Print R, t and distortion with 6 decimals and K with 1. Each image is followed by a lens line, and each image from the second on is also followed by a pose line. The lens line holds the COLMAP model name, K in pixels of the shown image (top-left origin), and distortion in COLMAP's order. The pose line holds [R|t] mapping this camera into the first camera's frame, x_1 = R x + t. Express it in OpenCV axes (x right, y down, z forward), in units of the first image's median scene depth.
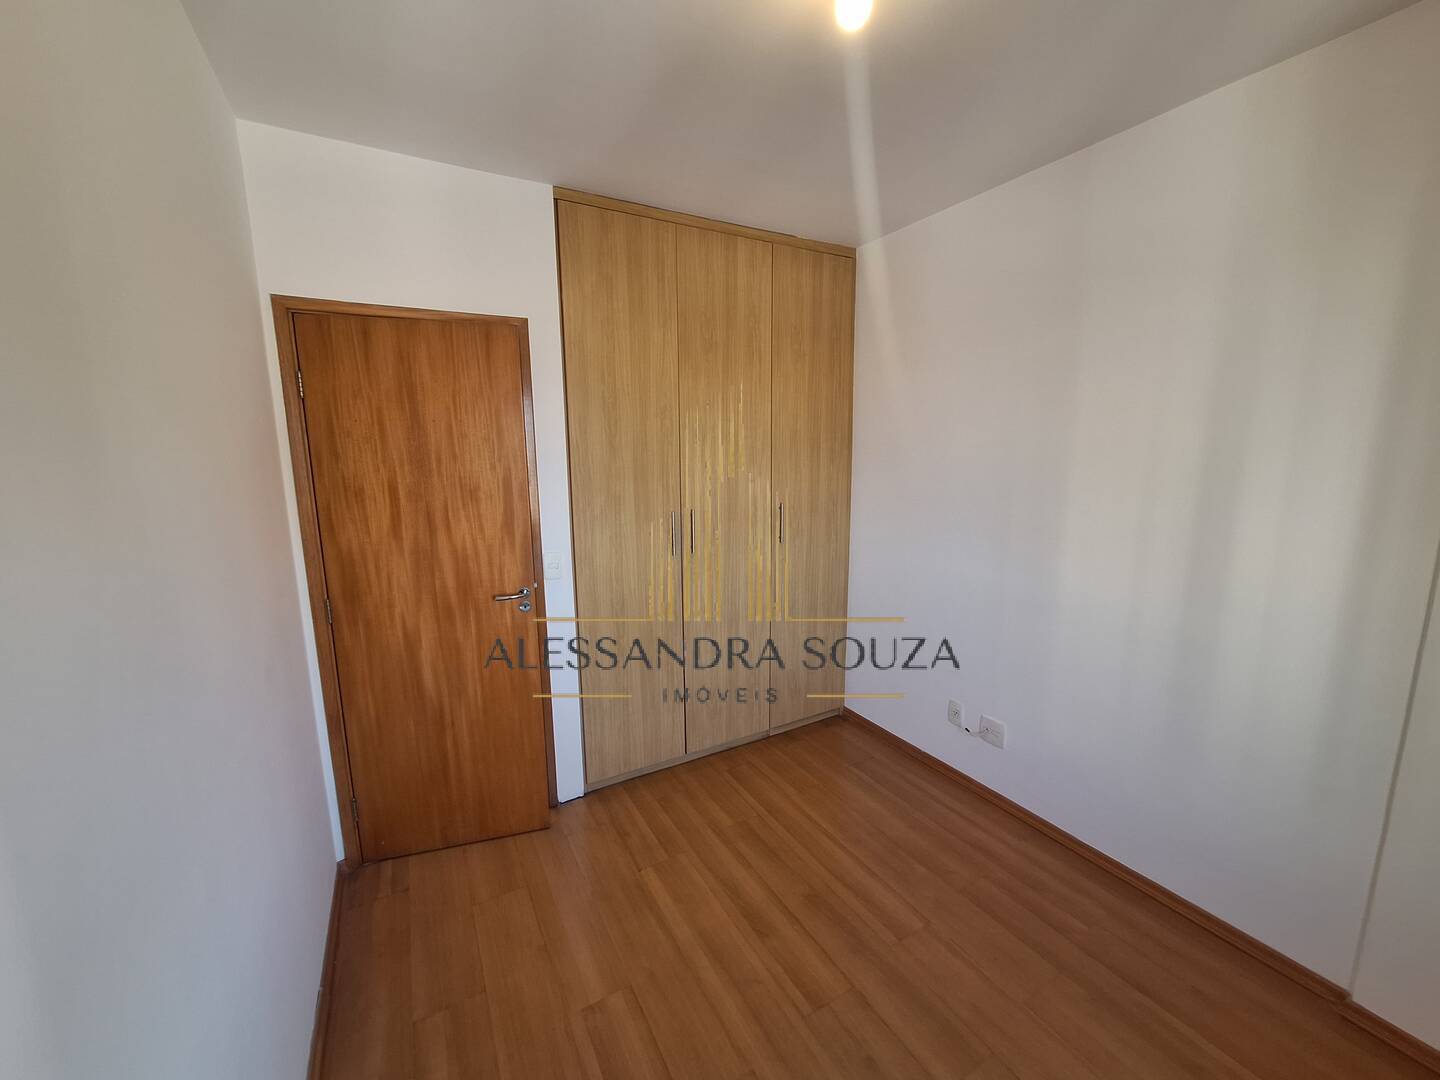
lens RADIAL K [[567.9, 0, 716.8], [0, 567.9, 537.5], [0, 0, 1]] dist [-0.001221, 0.000423]
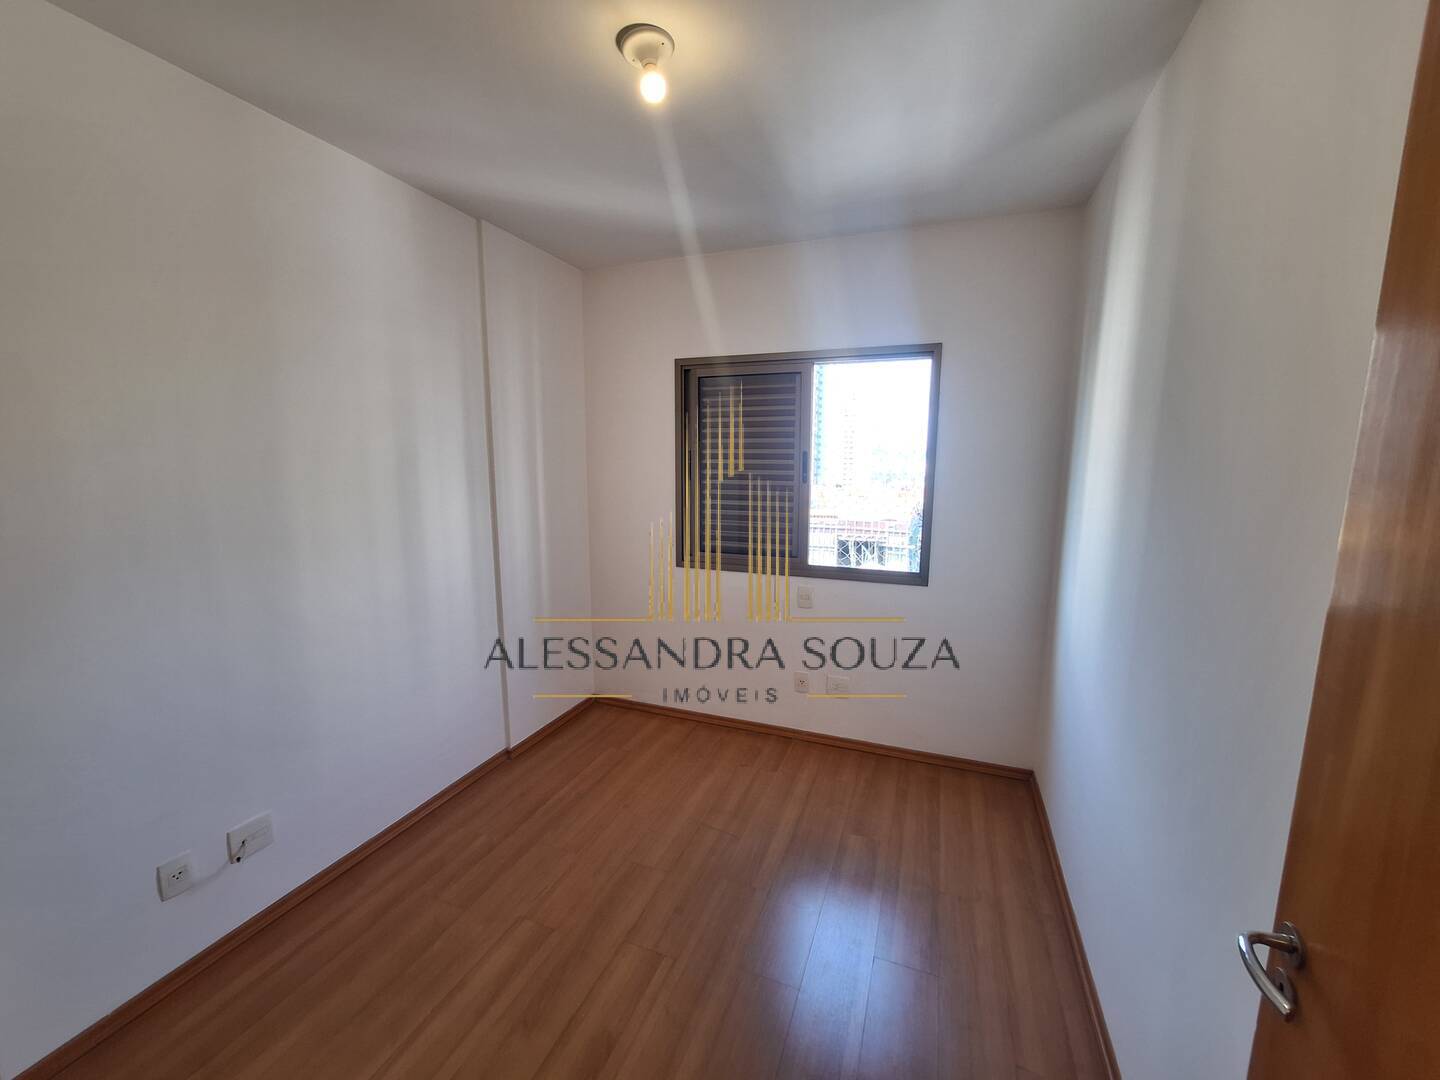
lens RADIAL K [[567.9, 0, 727.8], [0, 567.9, 545.6], [0, 0, 1]] dist [-0.001221, 0.000423]
pose [[-0.642849, -0.111581, 0.757823, -0.599641], [0.128205, 0.959705, 0.250060, -0.175777], [-0.755188, 0.257907, -0.602640, 1.252292]]
